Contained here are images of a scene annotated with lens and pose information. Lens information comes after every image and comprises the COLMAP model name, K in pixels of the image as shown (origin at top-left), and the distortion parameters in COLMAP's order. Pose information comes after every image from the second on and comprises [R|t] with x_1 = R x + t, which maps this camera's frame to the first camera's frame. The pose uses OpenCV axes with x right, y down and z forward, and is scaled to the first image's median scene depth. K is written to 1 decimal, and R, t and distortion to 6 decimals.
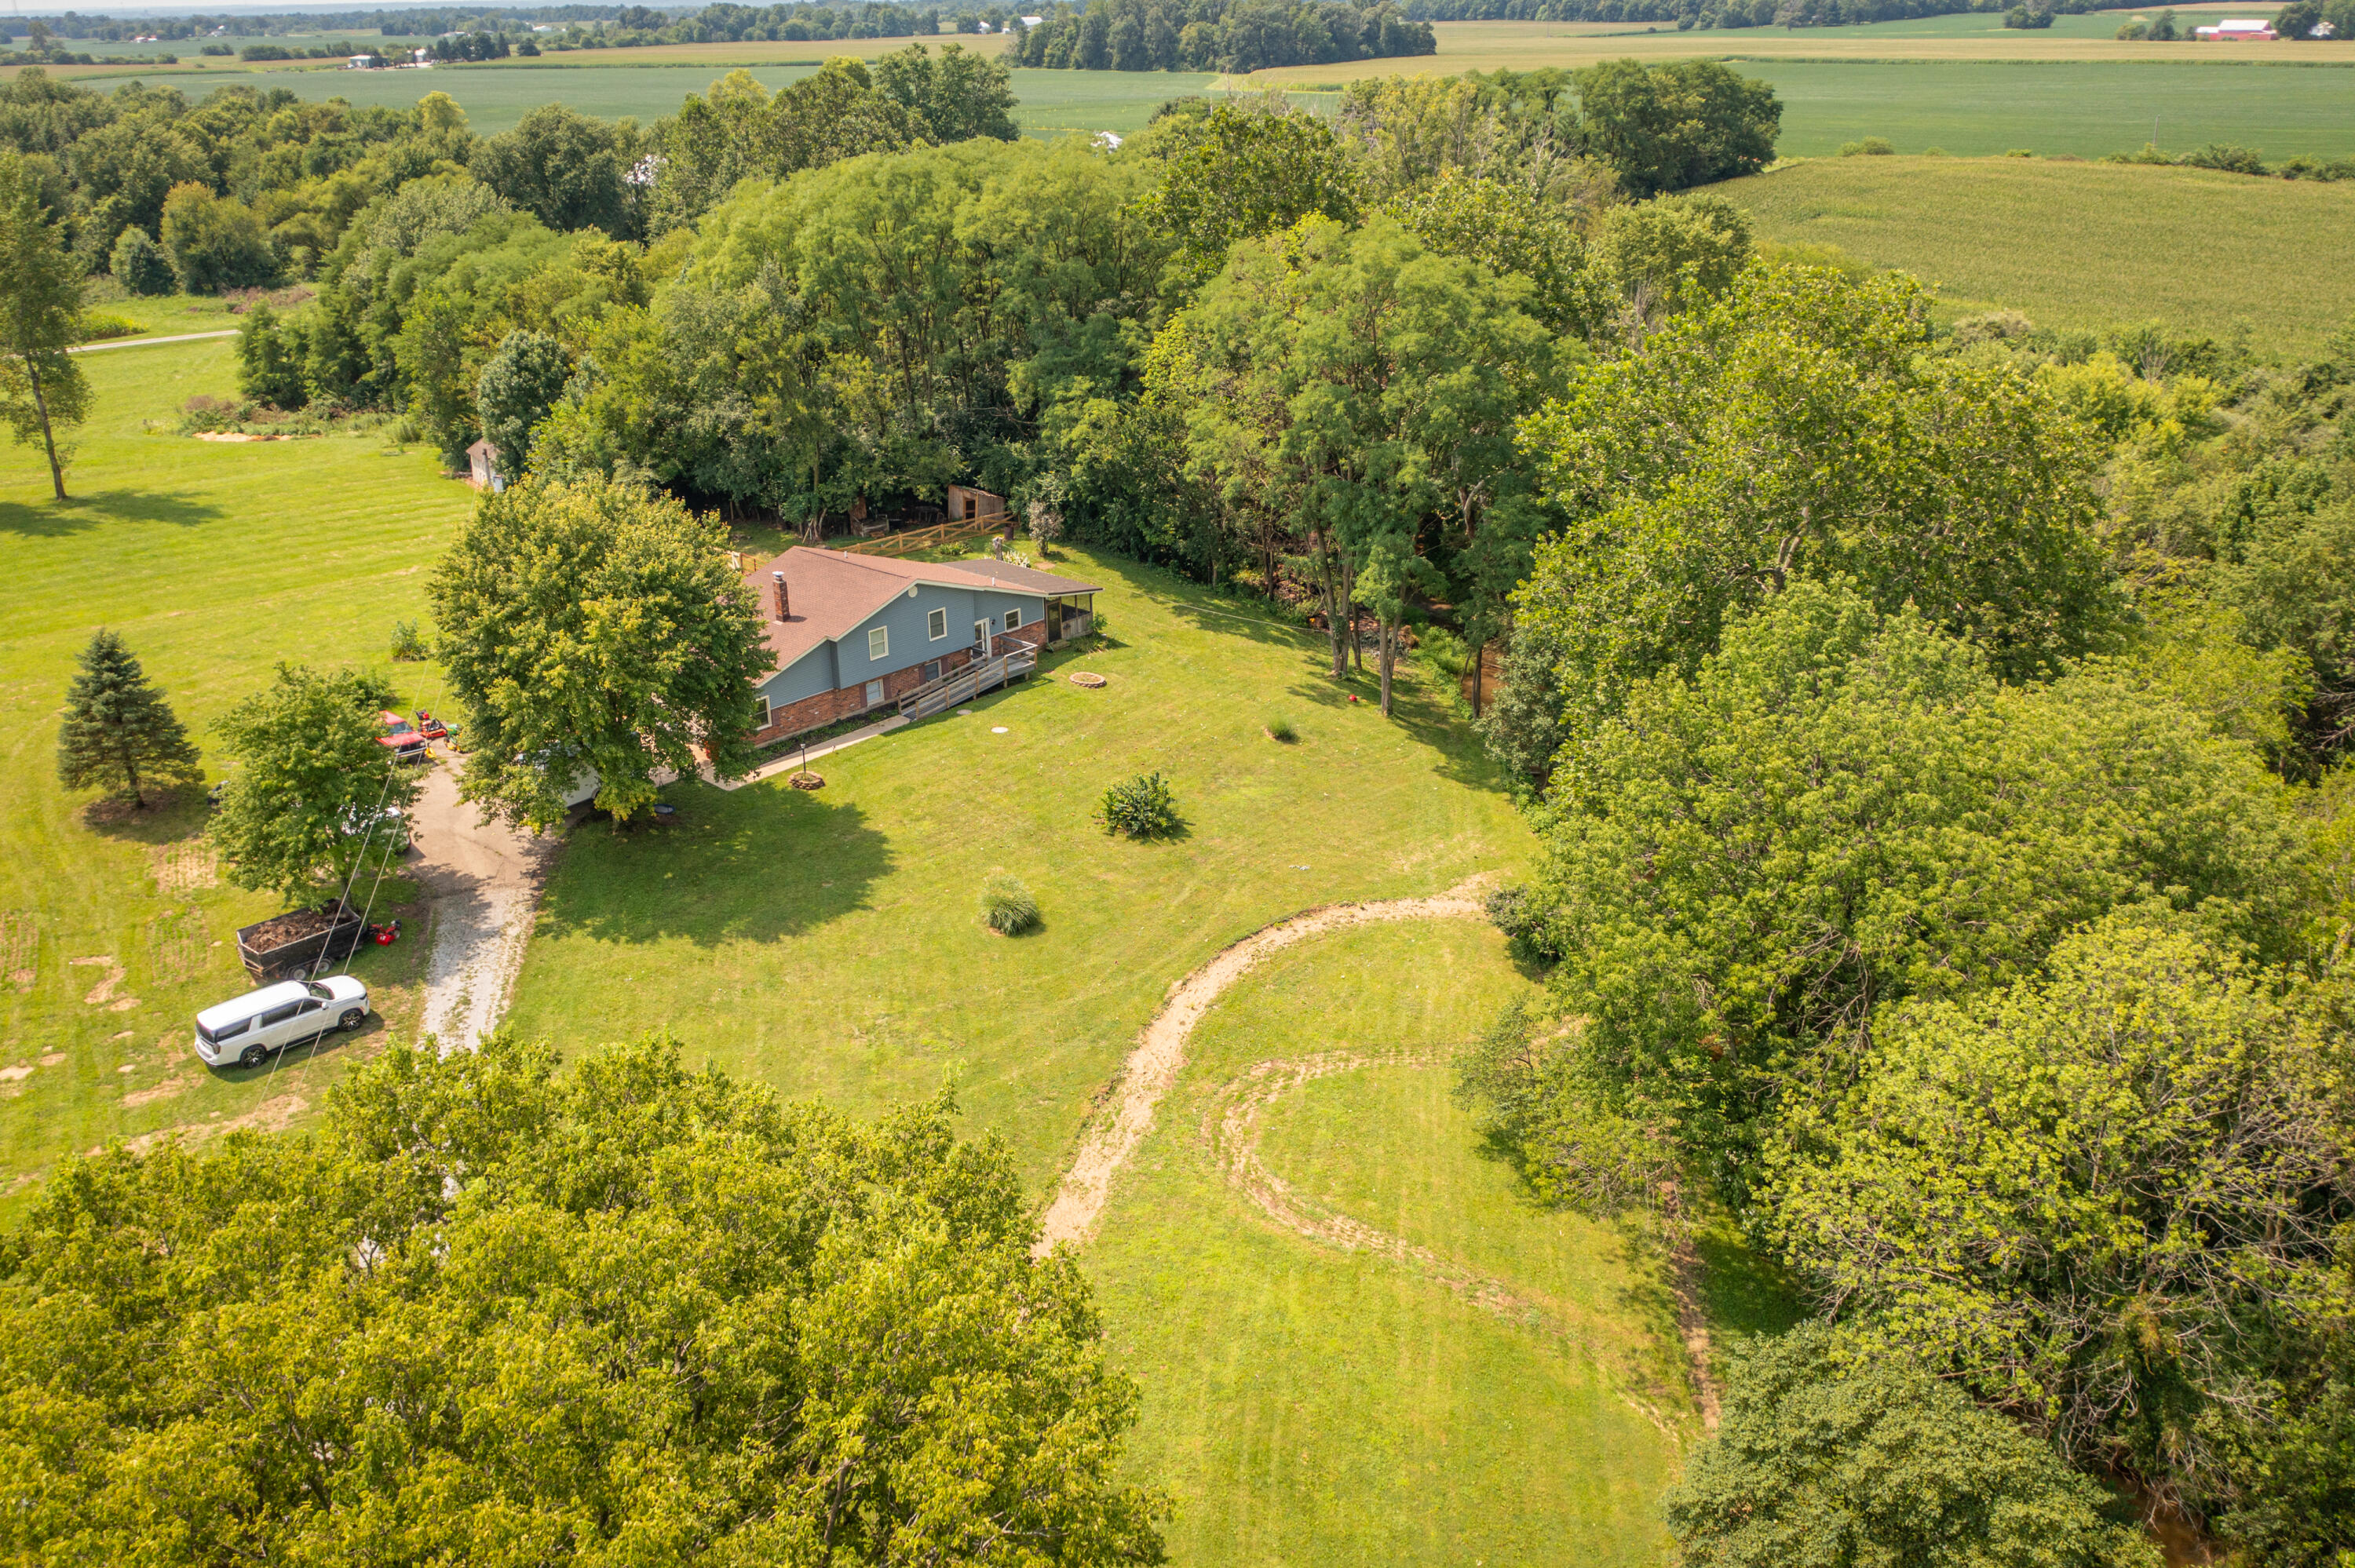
lens RADIAL K [[1863.6, 0, 1177.5], [0, 1863.6, 784.0], [0, 0, 1]] dist [-0.003321, 0.007537]
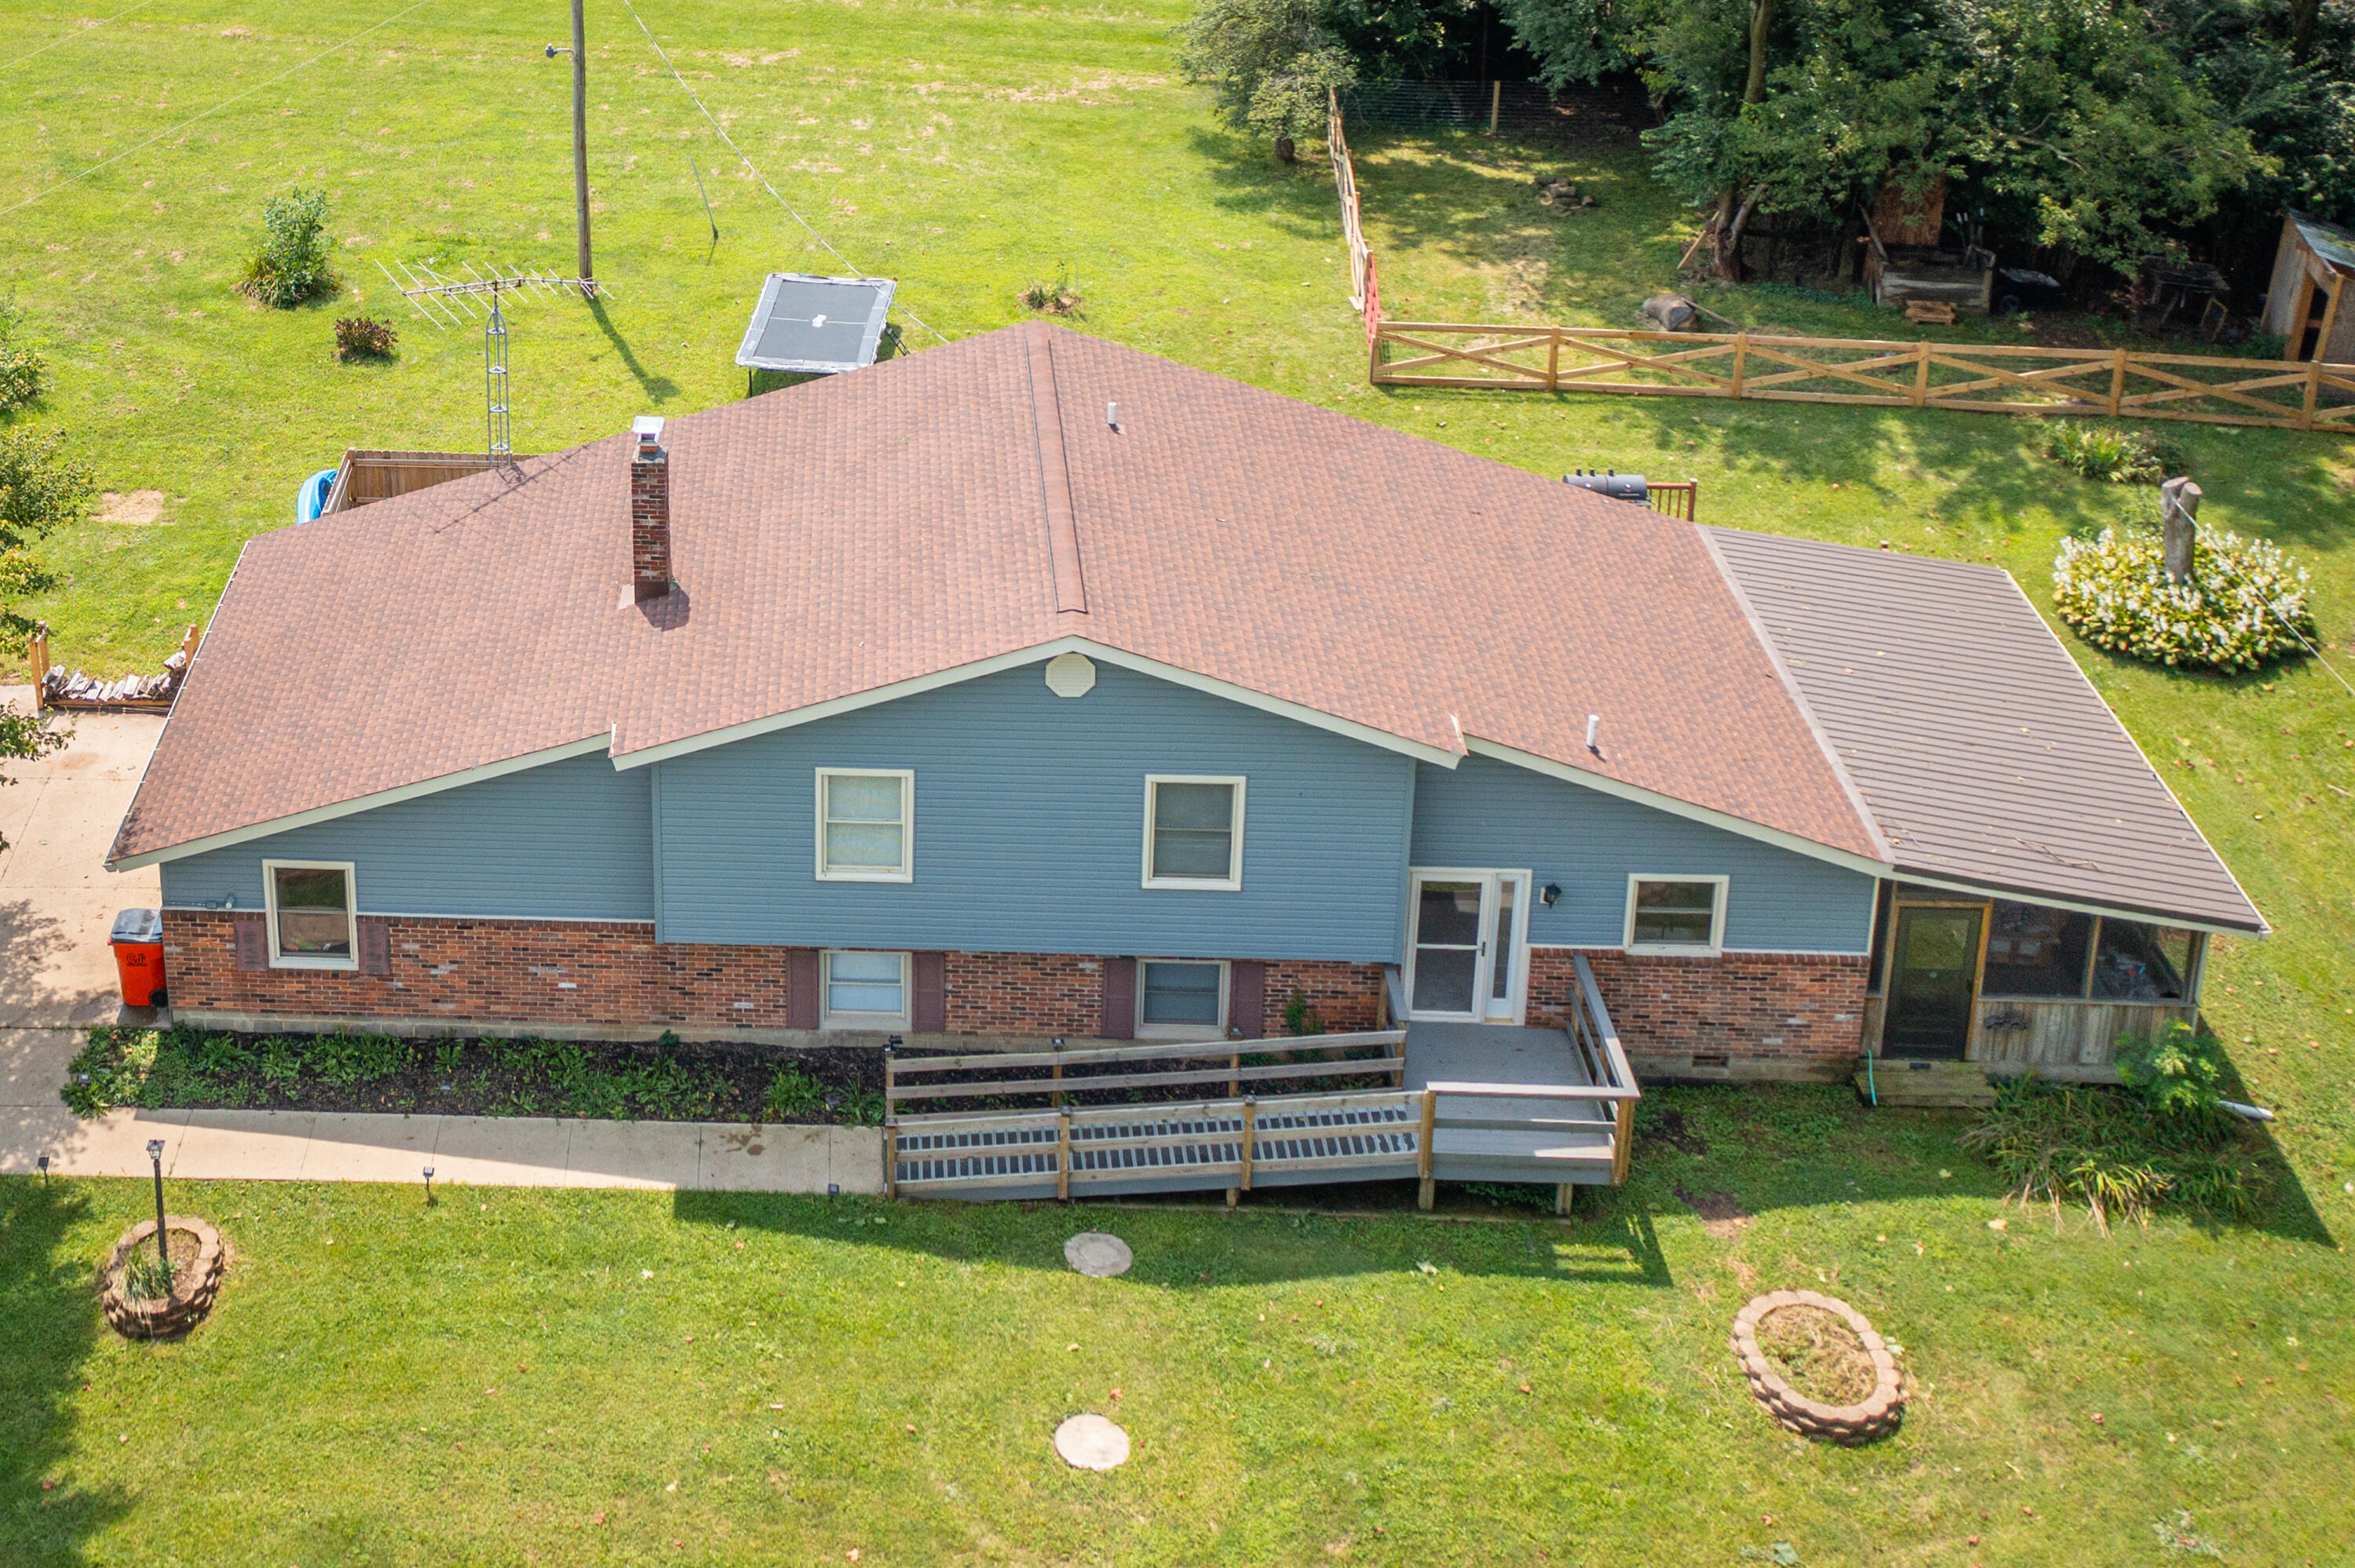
lens RADIAL K [[3103.9, 0, 588.5], [0, 3103.9, 65.9], [0, 0, 1]] dist [-0.006499, 0.012759]
pose [[0.593779, 0.237861, -0.768667, 0.107332], [-0.296608, 0.952737, 0.065697, -0.185963], [0.747964, 0.188984, 0.636267, 0.692597]]
